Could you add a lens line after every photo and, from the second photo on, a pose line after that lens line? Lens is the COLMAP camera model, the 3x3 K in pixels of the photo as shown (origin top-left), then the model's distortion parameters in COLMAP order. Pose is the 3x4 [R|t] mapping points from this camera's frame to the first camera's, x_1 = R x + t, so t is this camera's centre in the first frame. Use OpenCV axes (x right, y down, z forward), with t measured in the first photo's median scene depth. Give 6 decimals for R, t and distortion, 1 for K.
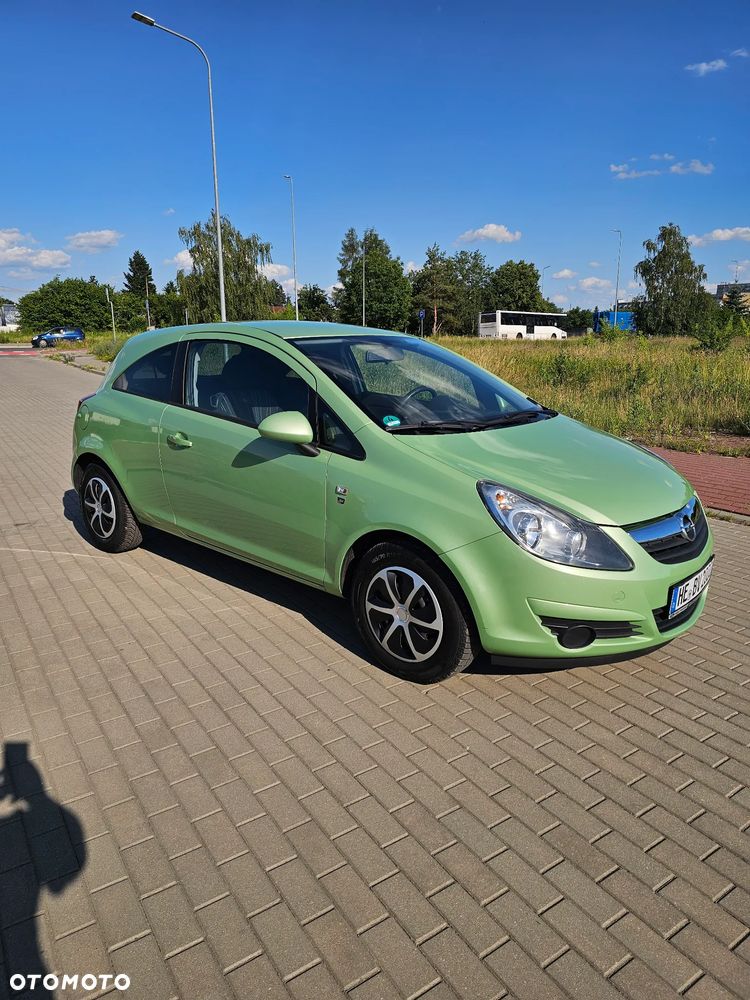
lens RADIAL K [[669.4, 0, 382.6], [0, 669.4, 500.7], [0, 0, 1]] dist [0.073443, -0.074768]
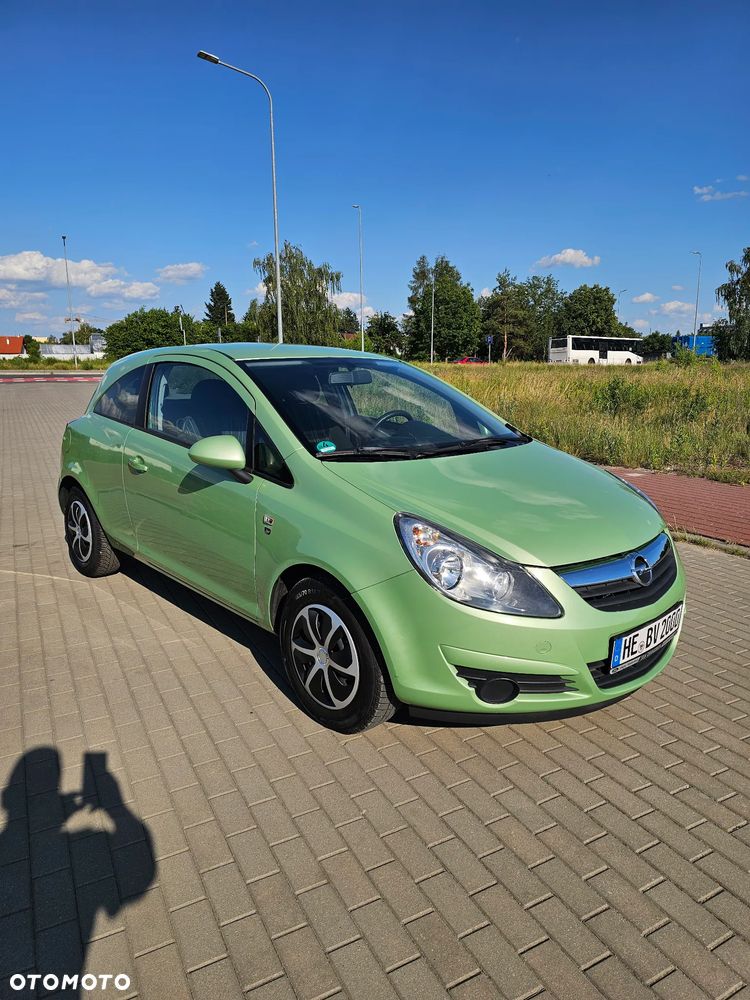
lens RADIAL K [[669.1, 0, 399.5], [0, 669.1, 507.3], [0, 0, 1]] dist [0.067159, -0.071042]
pose [[0.995062, 0.018628, -0.097490, 0.163131], [-0.021329, 0.999415, -0.026739, -0.009237], [0.096934, 0.028686, 0.994877, 0.064695]]
